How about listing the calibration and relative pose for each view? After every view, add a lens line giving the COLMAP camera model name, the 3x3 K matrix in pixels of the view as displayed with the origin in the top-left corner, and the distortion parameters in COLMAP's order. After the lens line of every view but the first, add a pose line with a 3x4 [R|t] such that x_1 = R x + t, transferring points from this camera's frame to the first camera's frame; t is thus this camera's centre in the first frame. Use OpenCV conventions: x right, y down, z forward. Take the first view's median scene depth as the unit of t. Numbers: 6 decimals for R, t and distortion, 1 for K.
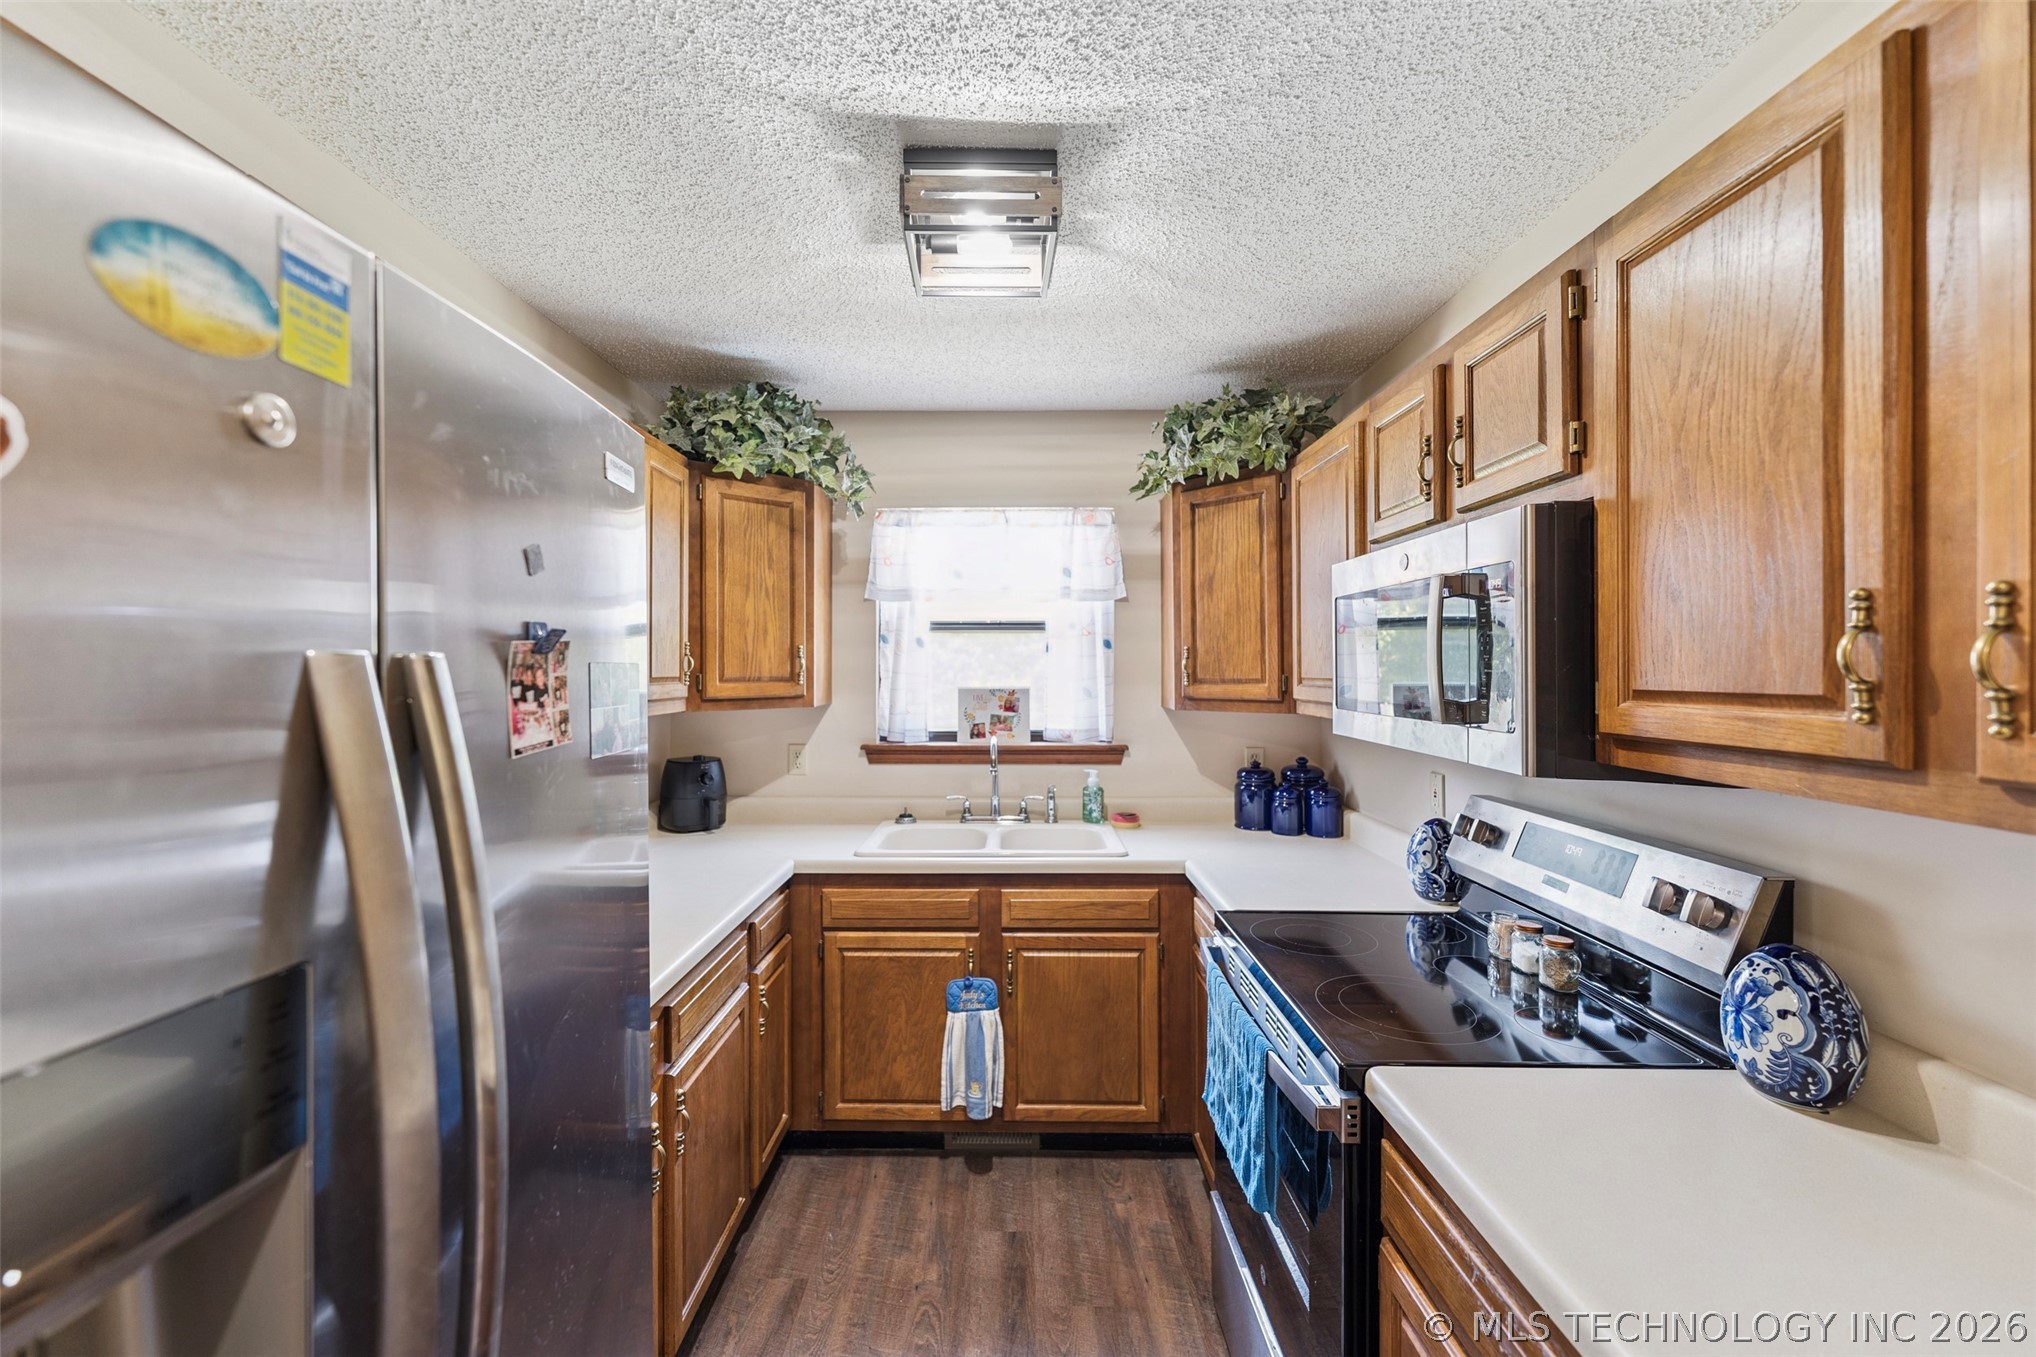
lens RADIAL K [[831.4, 0, 1025.7], [0, 831.4, 667.4], [0, 0, 1]] dist [0.003389, -0.001118]
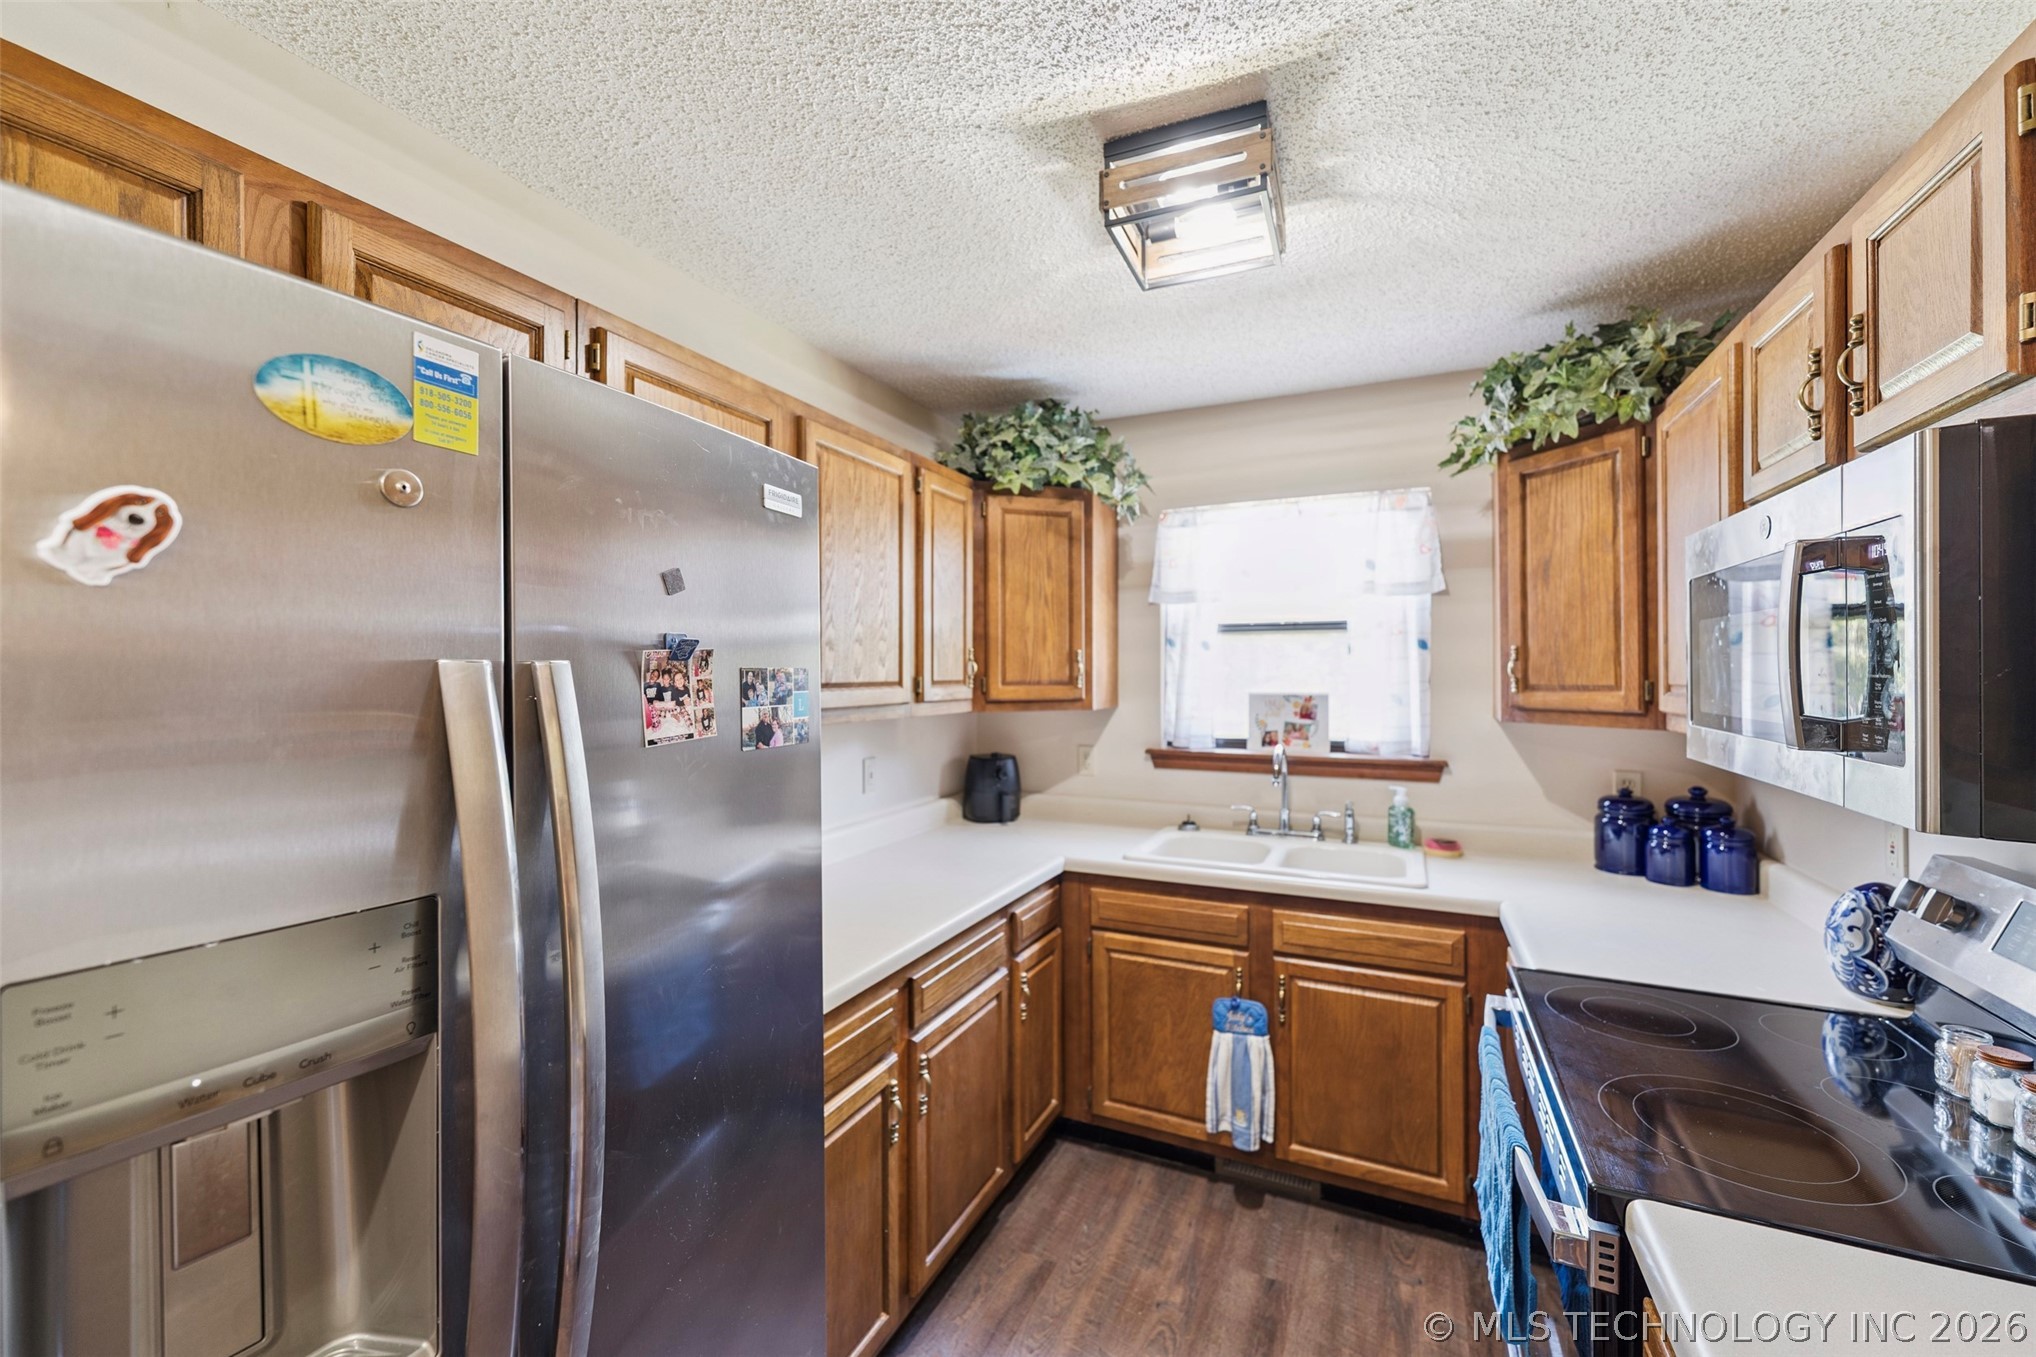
lens RADIAL K [[831.4, 0, 1020.1], [0, 831.4, 675.9], [0, 0, 1]] dist [0.003389, -0.001118]
pose [[0.908247, 0.001606, -0.418431, 0.119343], [0.000703, 0.999985, 0.005365, -0.000088], [0.418433, -0.005167, 0.908233, 0.042658]]
